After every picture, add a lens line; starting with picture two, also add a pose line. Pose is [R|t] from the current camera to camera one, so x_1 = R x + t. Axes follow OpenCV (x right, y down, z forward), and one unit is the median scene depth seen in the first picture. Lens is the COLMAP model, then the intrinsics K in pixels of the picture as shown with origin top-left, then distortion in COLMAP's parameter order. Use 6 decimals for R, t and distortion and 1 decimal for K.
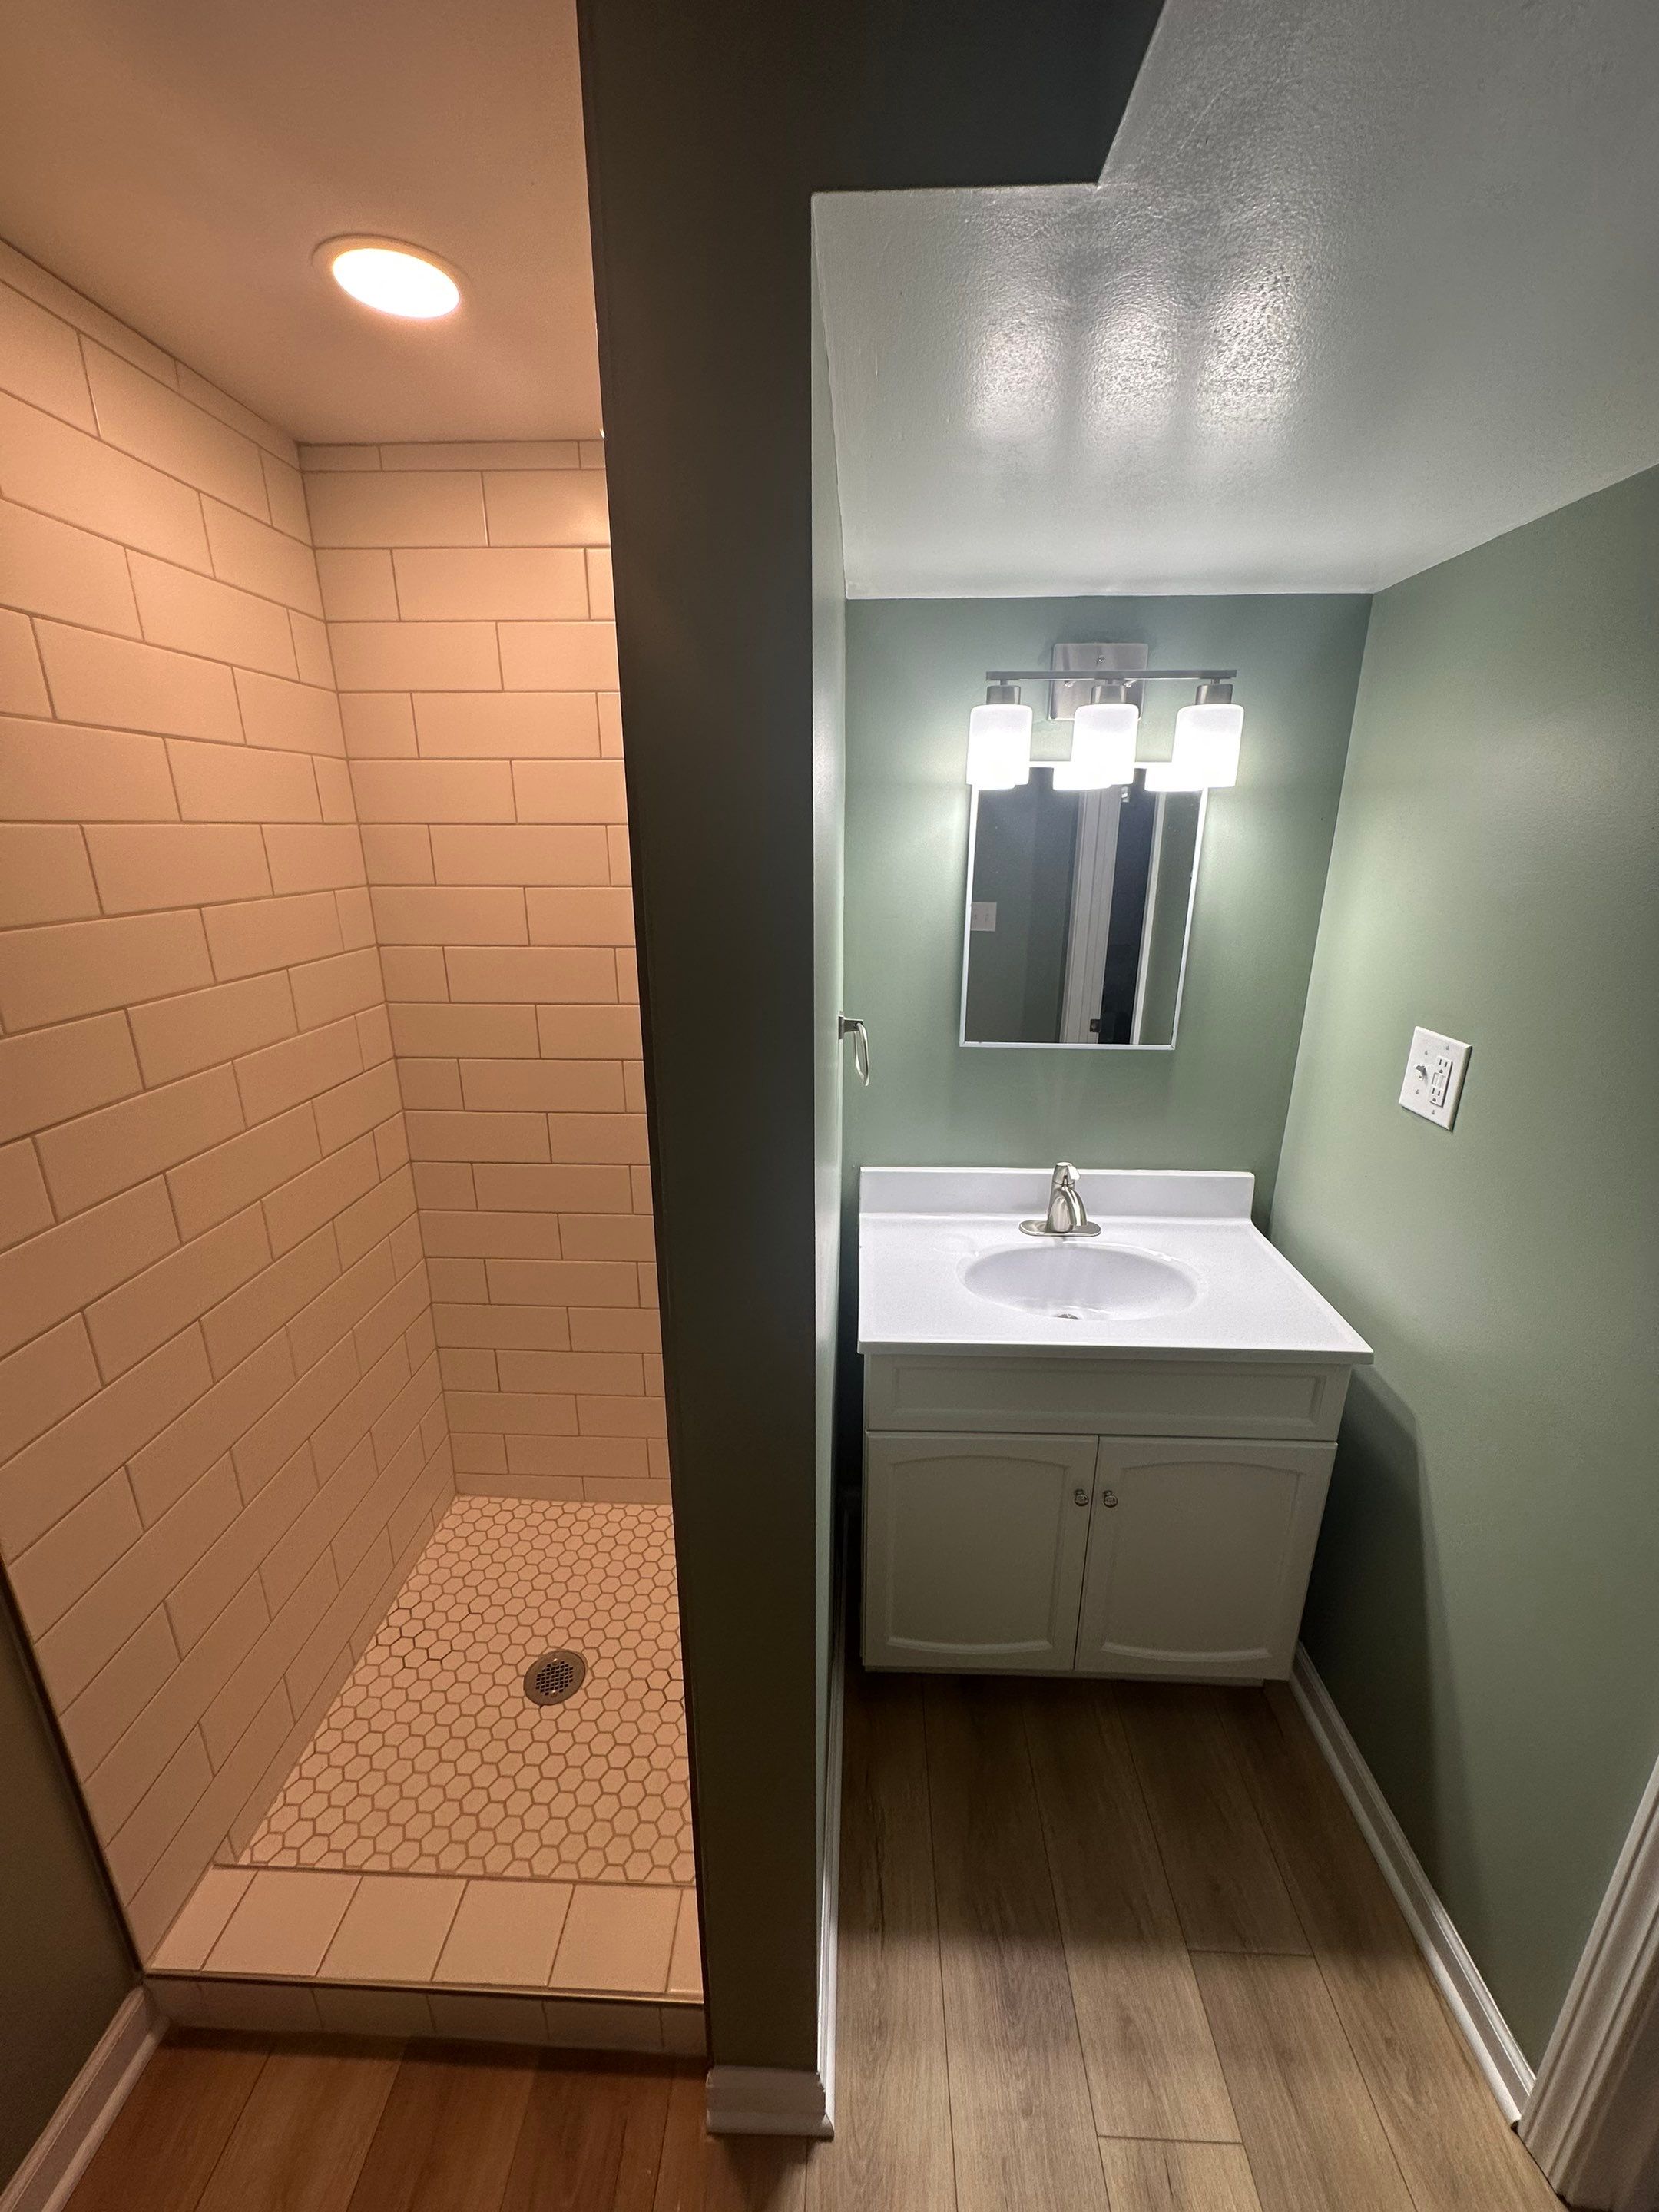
lens RADIAL K [[880.9, 0, 829.4], [0, 880.9, 1104.4], [0, 0, 1]] dist [-0.004660, 0.000095]
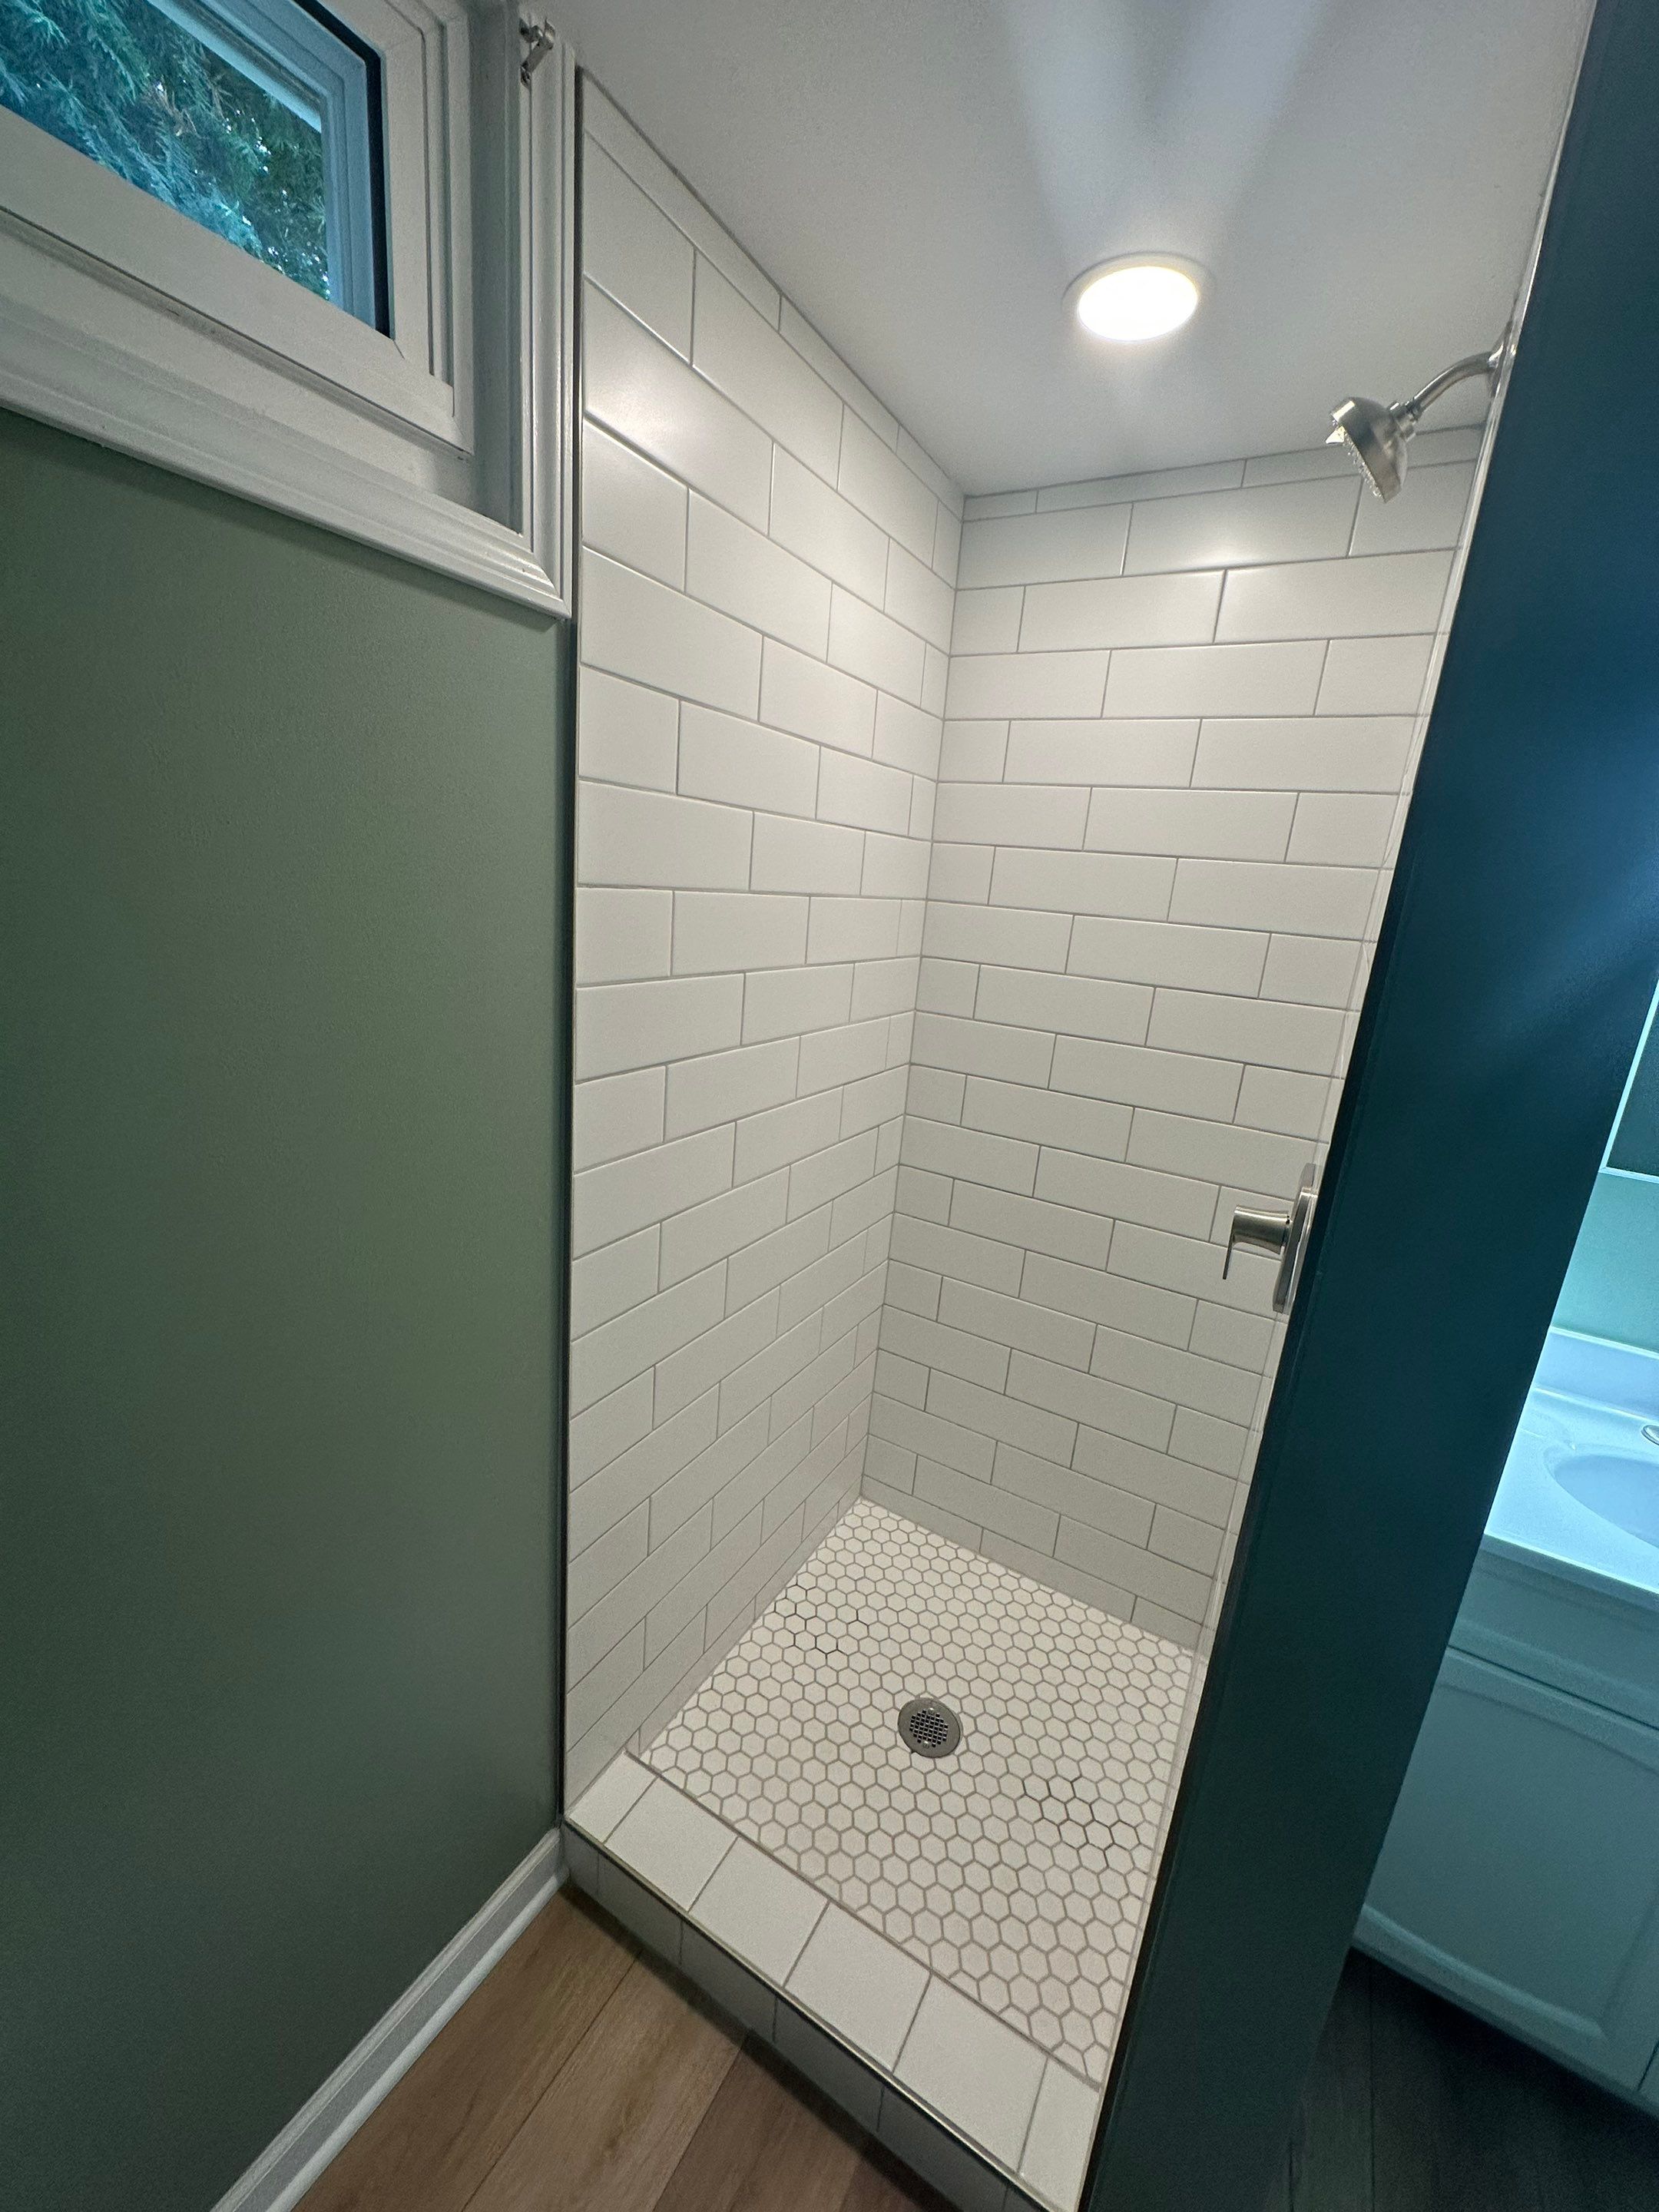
lens RADIAL K [[880.9, 0, 828.6], [0, 880.9, 1103.4], [0, 0, 1]] dist [-0.004660, 0.000095]
pose [[0.877029, 0.186480, -0.442770, -0.125116], [-0.217355, 0.975898, -0.019515, 0.040713], [0.428459, 0.113353, 0.896423, 0.030402]]
